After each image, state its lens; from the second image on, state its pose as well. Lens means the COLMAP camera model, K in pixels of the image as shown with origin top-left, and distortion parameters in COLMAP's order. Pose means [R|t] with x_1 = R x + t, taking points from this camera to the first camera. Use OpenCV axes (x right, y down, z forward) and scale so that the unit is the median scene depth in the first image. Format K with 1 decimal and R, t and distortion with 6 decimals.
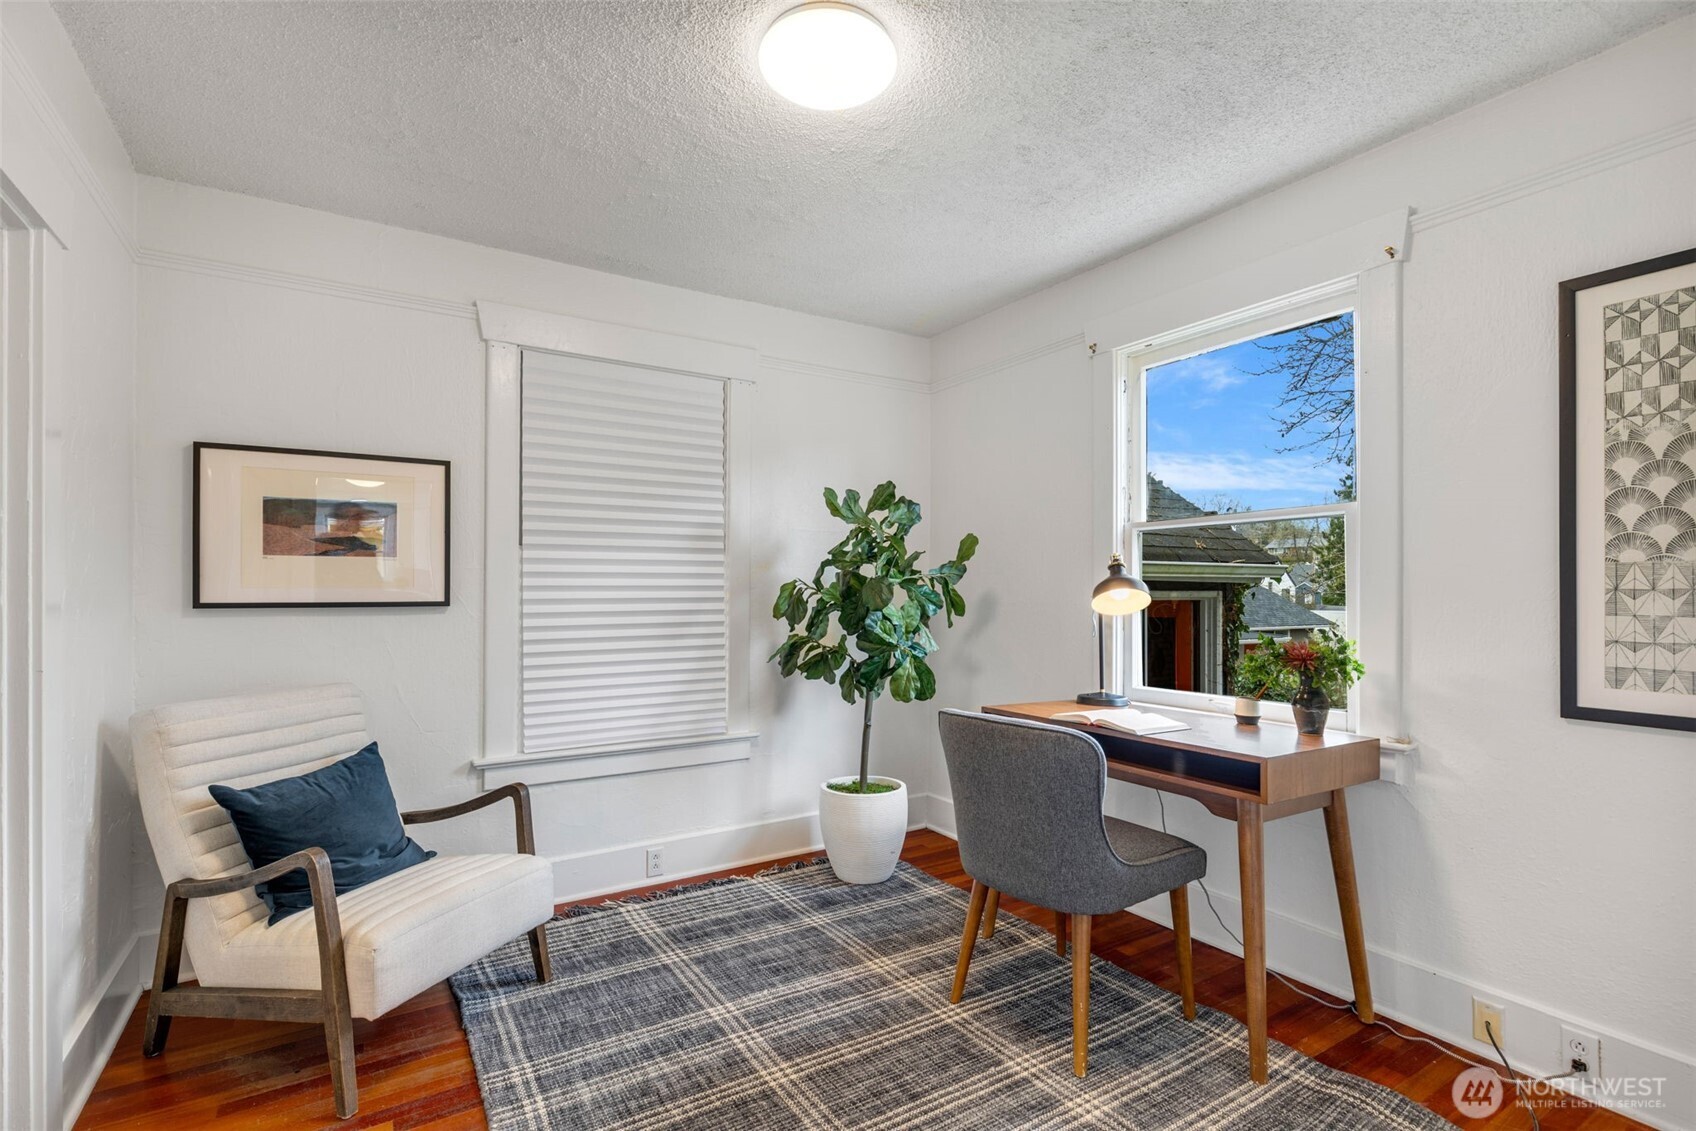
lens RADIAL K [[783.3, 0, 847.3], [0, 783.3, 582.3], [0, 0, 1]] dist [-0.001920, -0.000290]
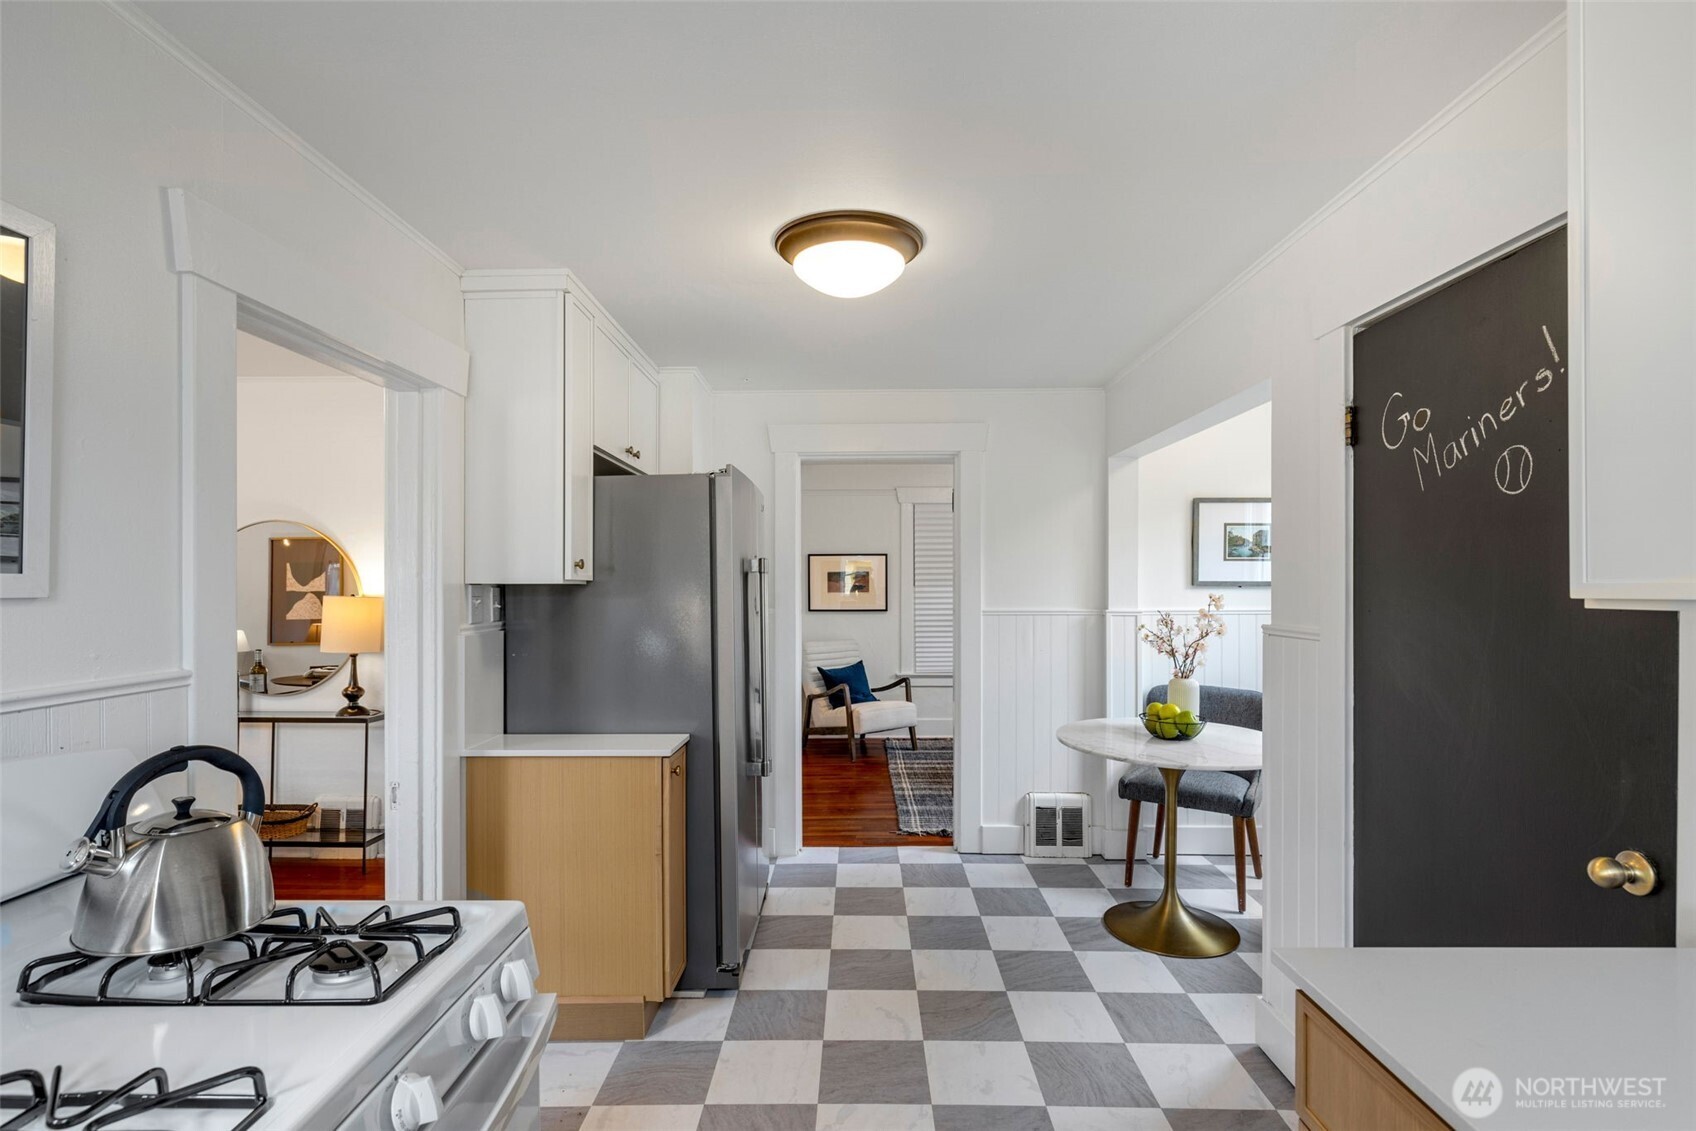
lens RADIAL K [[783.3, 0, 848.7], [0, 783.3, 580.1], [0, 0, 1]] dist [-0.001920, -0.000290]
pose [[0.839307, -0.013401, -0.543492, 0.933833], [0.008157, 0.999894, -0.012058, -0.050812], [0.543596, 0.005687, 0.839328, -1.455814]]
